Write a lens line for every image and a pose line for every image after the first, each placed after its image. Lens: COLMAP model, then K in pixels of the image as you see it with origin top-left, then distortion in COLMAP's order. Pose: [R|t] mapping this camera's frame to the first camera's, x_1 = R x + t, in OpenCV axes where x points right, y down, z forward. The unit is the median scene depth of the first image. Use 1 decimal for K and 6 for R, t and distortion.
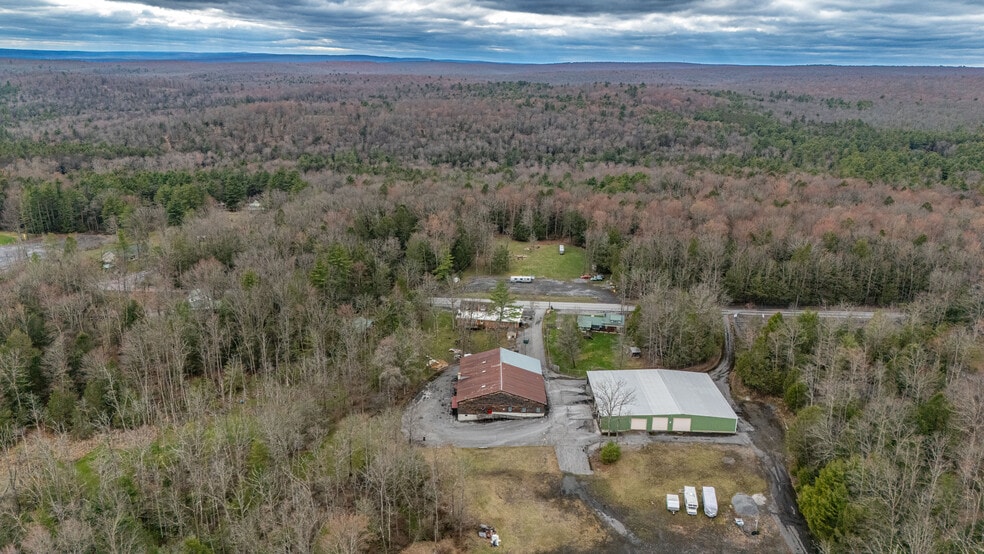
lens RADIAL K [[726.2, 0, 480.2], [0, 726.2, 228.9], [0, 0, 1]] dist [0.069016, -0.072086]
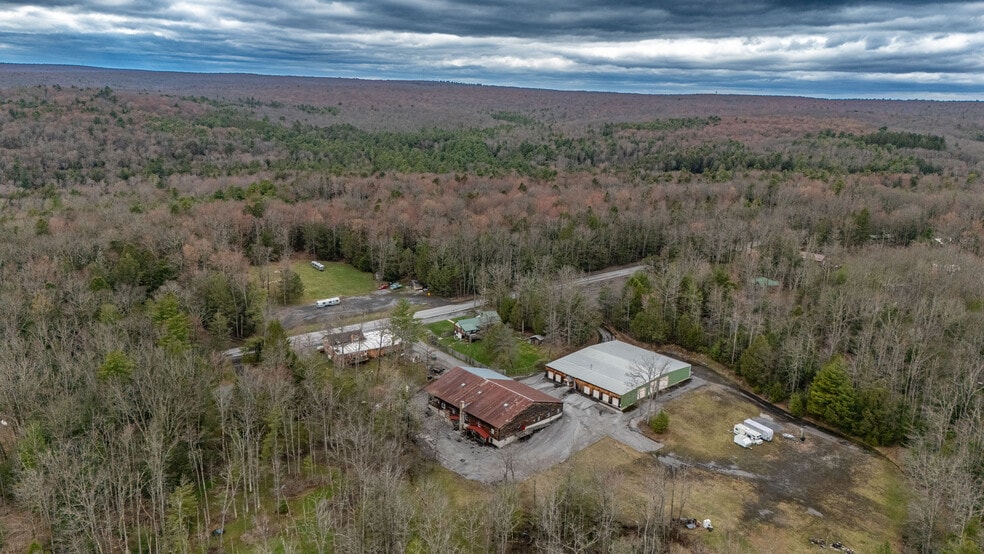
lens RADIAL K [[726.2, 0, 494.1], [0, 726.2, 276.8], [0, 0, 1]] dist [0.069016, -0.072086]
pose [[0.715891, -0.164422, 0.678576, -0.614036], [0.129469, 0.986283, 0.102392, -0.039299], [-0.686103, 0.014553, 0.727359, 0.348246]]
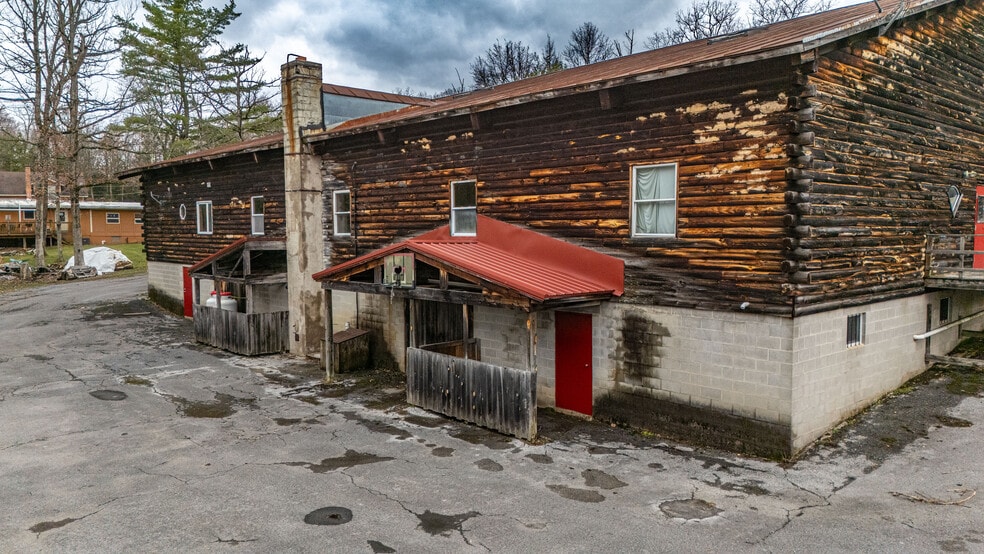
lens RADIAL K [[726.2, 0, 492.7], [0, 726.2, 278.7], [0, 0, 1]] dist [0.069016, -0.072086]
pose [[0.720411, -0.064657, 0.690527, -0.081957], [0.168453, 0.982143, -0.083781, 0.253112], [-0.672779, 0.176678, 0.718438, 0.980616]]
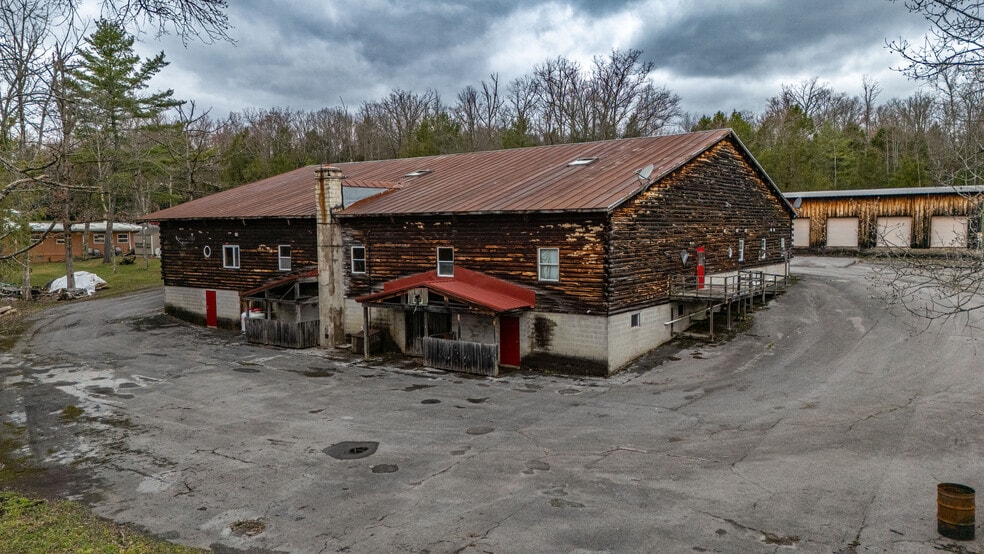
lens RADIAL K [[726.2, 0, 497.6], [0, 726.2, 277.8], [0, 0, 1]] dist [0.069016, -0.072086]
pose [[0.565446, -0.075376, 0.821334, -0.144223], [0.199762, 0.978682, -0.047709, 0.250727], [-0.800229, 0.191048, 0.568449, 0.946687]]
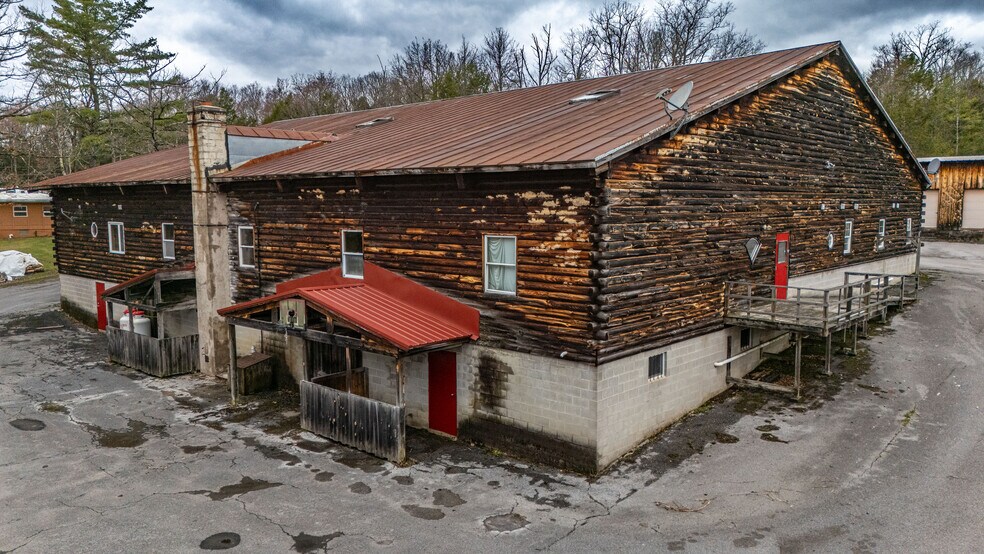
lens RADIAL K [[726.2, 0, 497.9], [0, 726.2, 275.3], [0, 0, 1]] dist [0.069016, -0.072086]
pose [[0.648573, -0.091335, 0.755653, -0.086328], [0.180974, 0.982809, -0.036538, 0.247623], [-0.739325, 0.160451, 0.653952, 0.965741]]
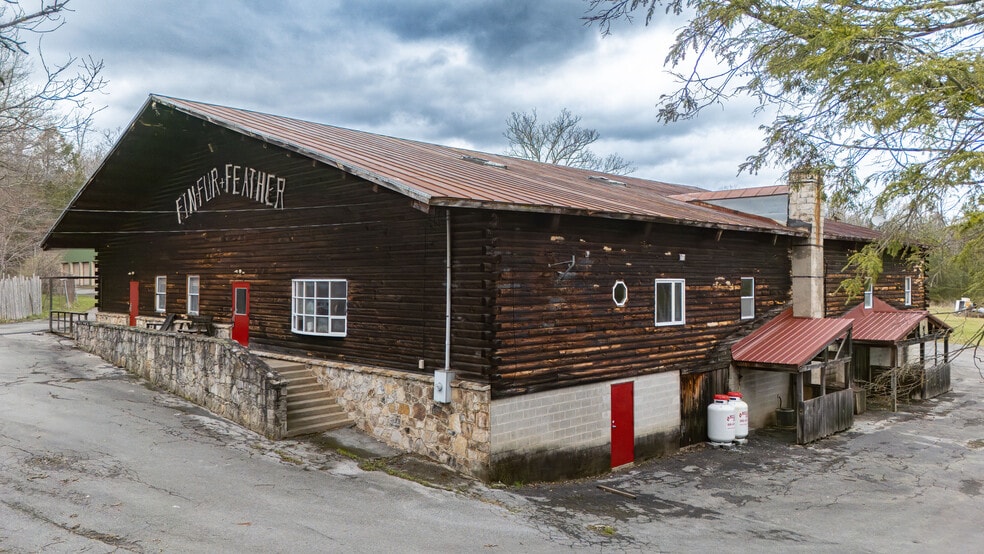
lens RADIAL K [[726.2, 0, 491.9], [0, 726.2, 273.9], [0, 0, 1]] dist [0.069016, -0.072086]
pose [[-0.717910, -0.004336, 0.696123, -0.075866], [0.149631, 0.975646, 0.160392, 0.201147], [-0.679865, 0.219309, -0.699777, 1.186402]]
